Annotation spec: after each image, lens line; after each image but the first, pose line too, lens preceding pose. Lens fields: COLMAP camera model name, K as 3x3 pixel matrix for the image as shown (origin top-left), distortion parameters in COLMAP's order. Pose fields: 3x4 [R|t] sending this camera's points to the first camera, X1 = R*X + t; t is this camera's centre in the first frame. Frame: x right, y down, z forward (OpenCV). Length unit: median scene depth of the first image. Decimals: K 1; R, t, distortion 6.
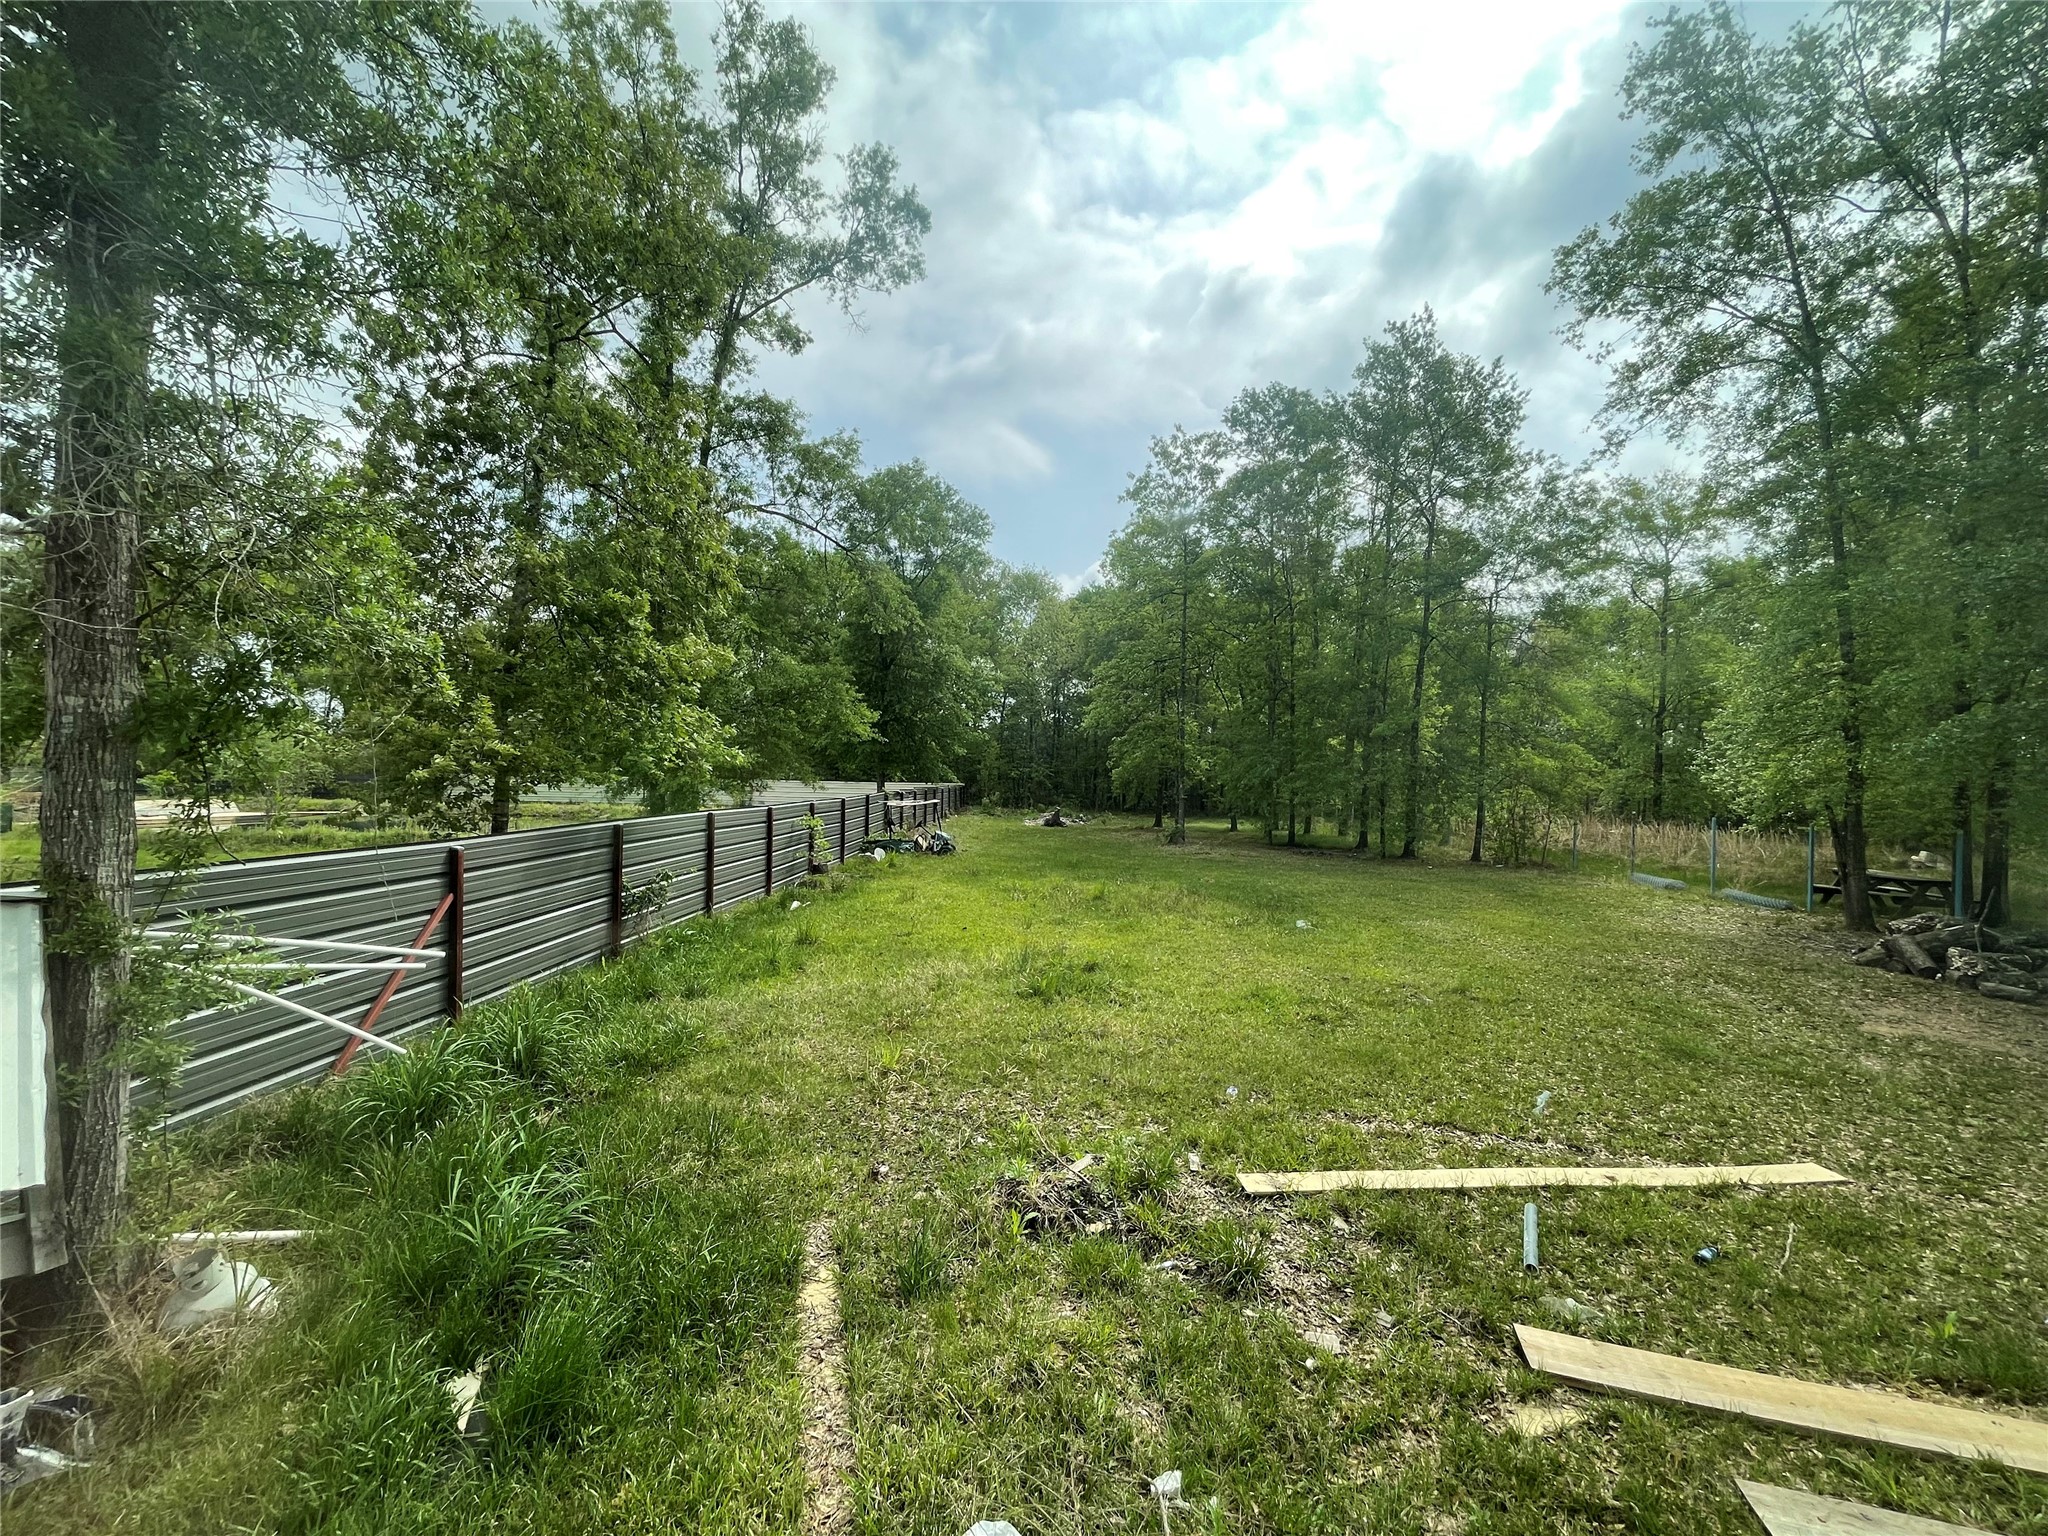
lens RADIAL K [[822.0, 0, 1019.5], [0, 822.0, 771.8], [0, 0, 1]] dist [0.001390, -0.000022]
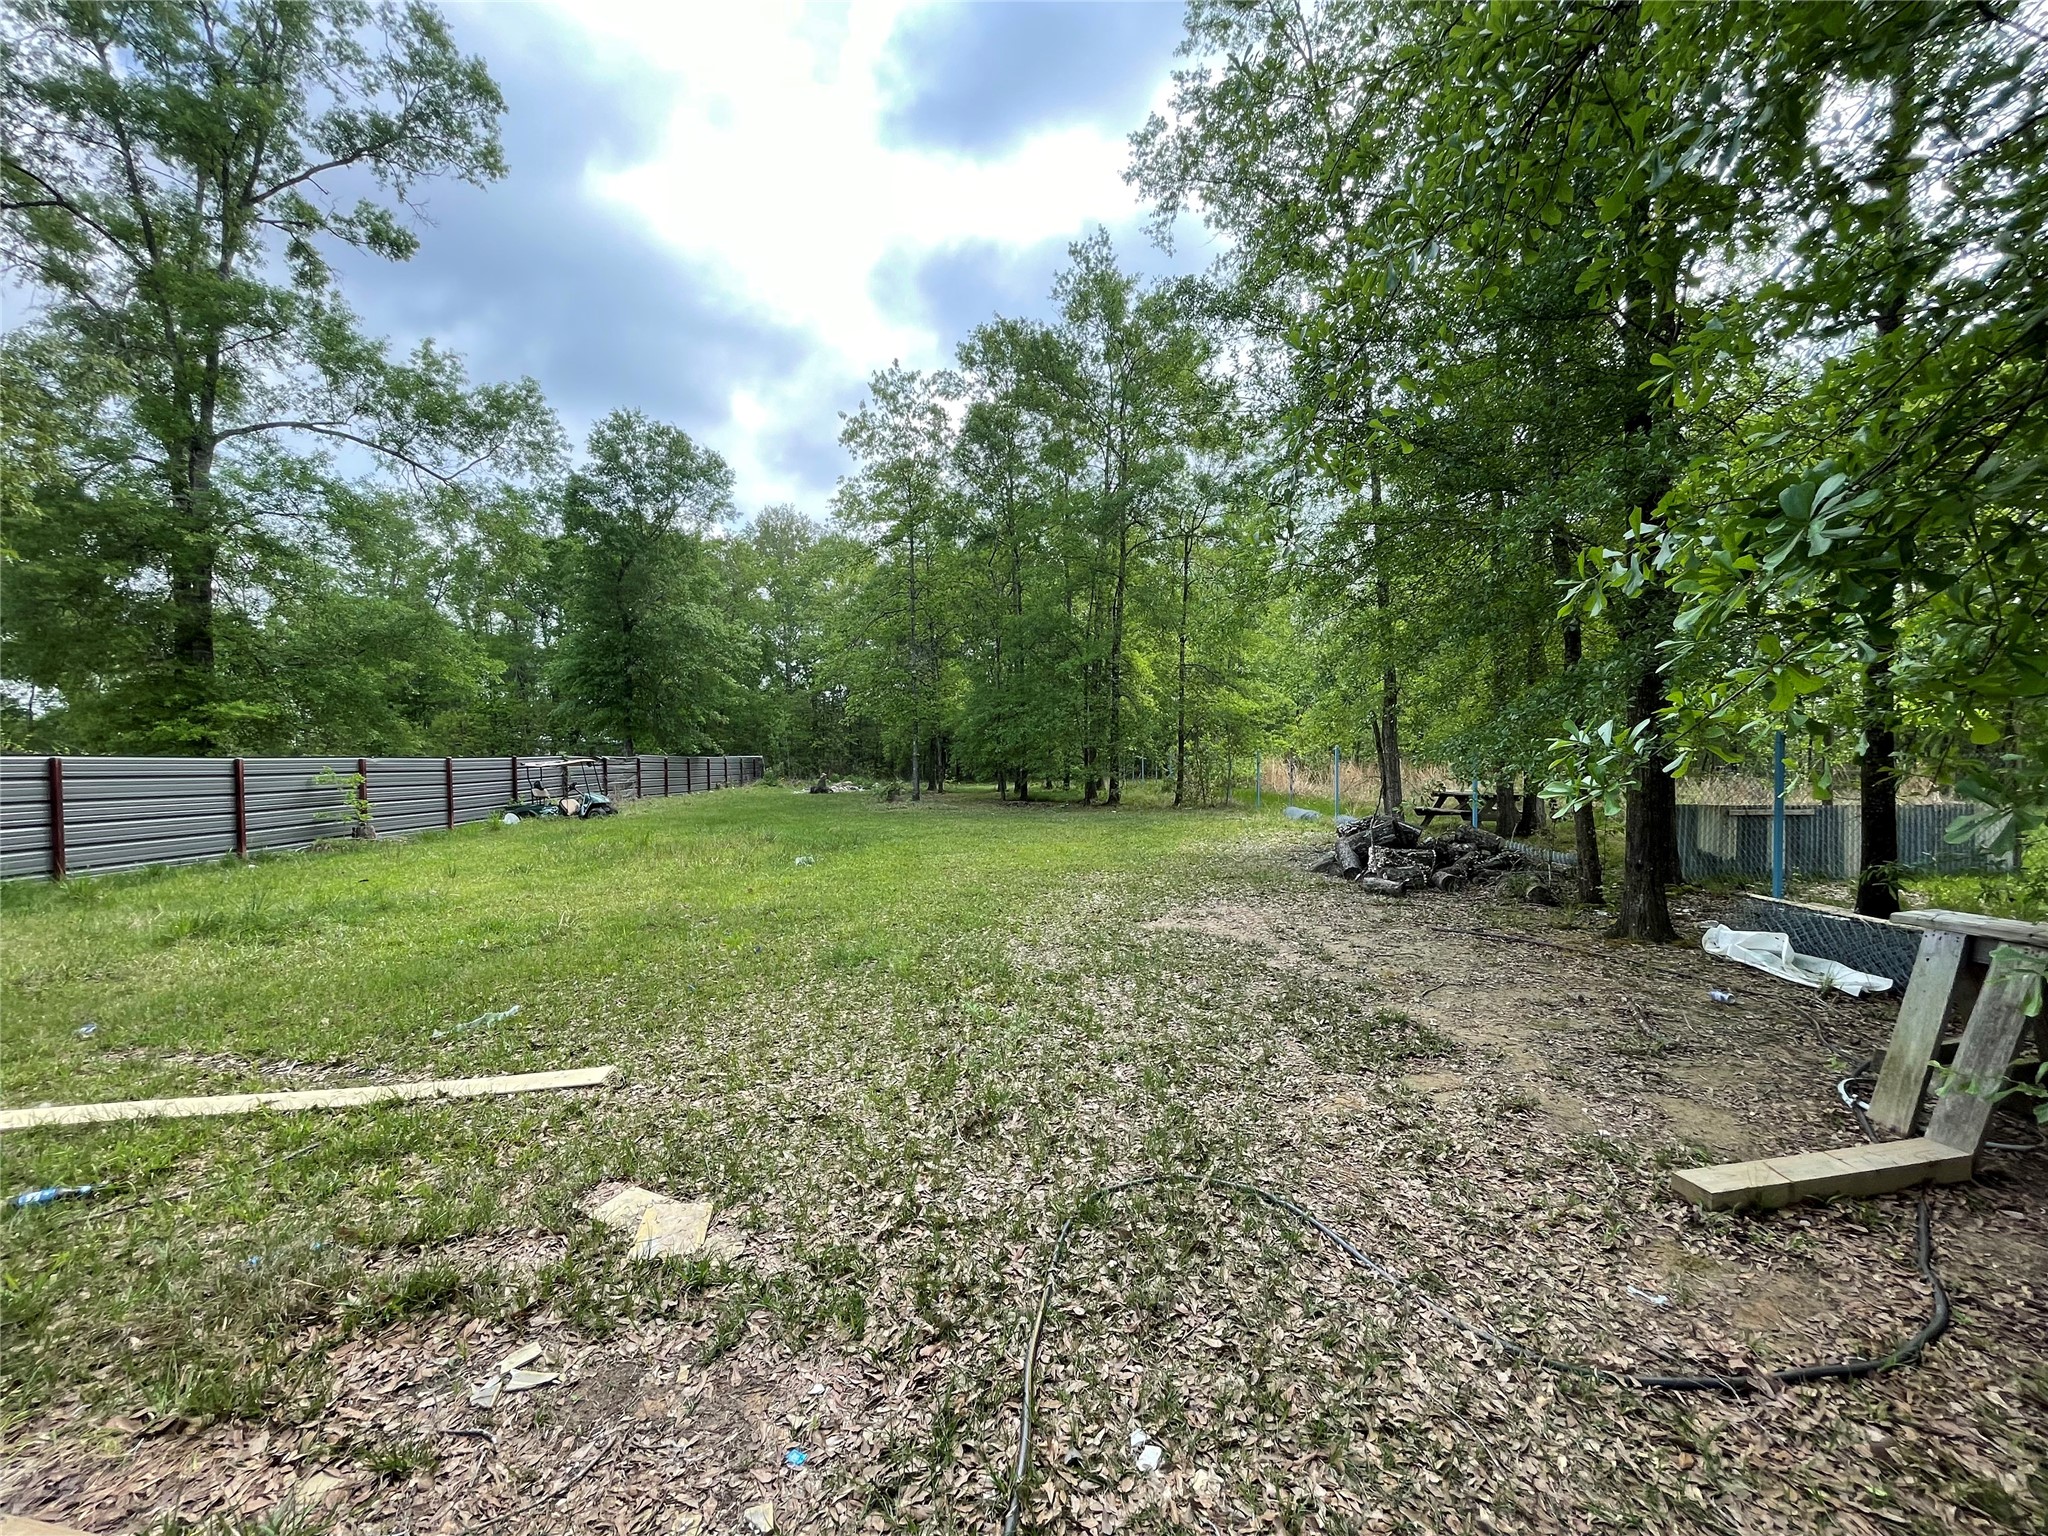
lens RADIAL K [[822.0, 0, 1019.5], [0, 822.0, 771.8], [0, 0, 1]] dist [0.001390, -0.000022]
pose [[0.995812, -0.030457, 0.086200, 0.288192], [0.028999, 0.999415, 0.018110, 0.044746], [-0.086701, -0.015535, 0.996113, 0.048716]]
